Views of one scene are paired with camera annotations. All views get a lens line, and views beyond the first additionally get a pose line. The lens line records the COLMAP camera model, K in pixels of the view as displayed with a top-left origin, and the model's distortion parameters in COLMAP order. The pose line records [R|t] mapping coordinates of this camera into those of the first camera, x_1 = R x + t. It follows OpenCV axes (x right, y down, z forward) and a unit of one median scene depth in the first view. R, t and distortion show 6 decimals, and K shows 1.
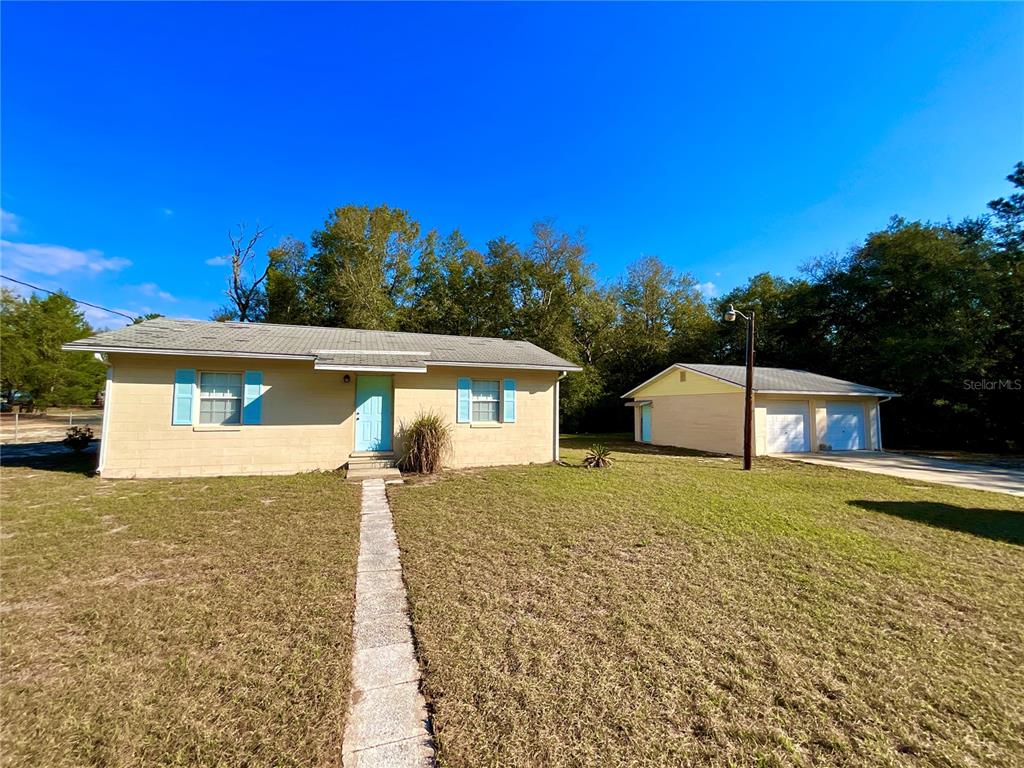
lens RADIAL K [[410.4, 0, 515.7], [0, 410.4, 385.9], [0, 0, 1]] dist [0.002949, 0.000030]
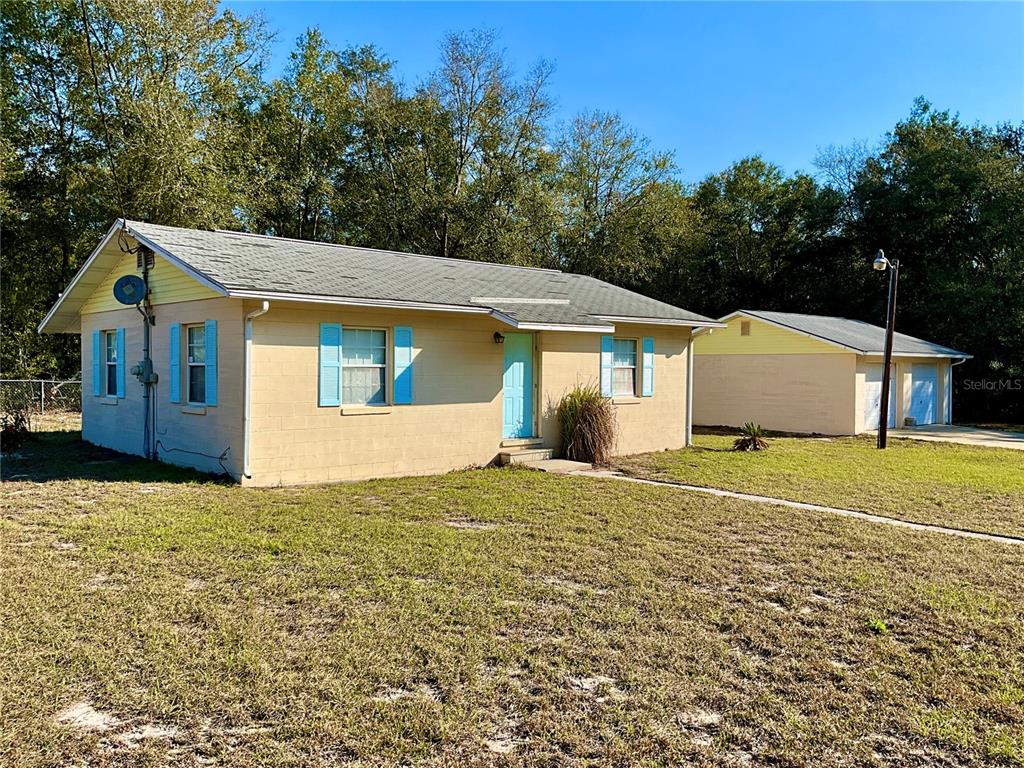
lens RADIAL K [[871.2, 0, 512.0], [0, 871.2, 384.0], [0, 0, 1]] dist [0.095834, -0.005115]
pose [[0.912797, -0.013639, 0.408185, -0.902590], [-0.011262, 0.998222, 0.058538, -0.024101], [-0.408258, -0.058030, 0.911020, -0.354327]]
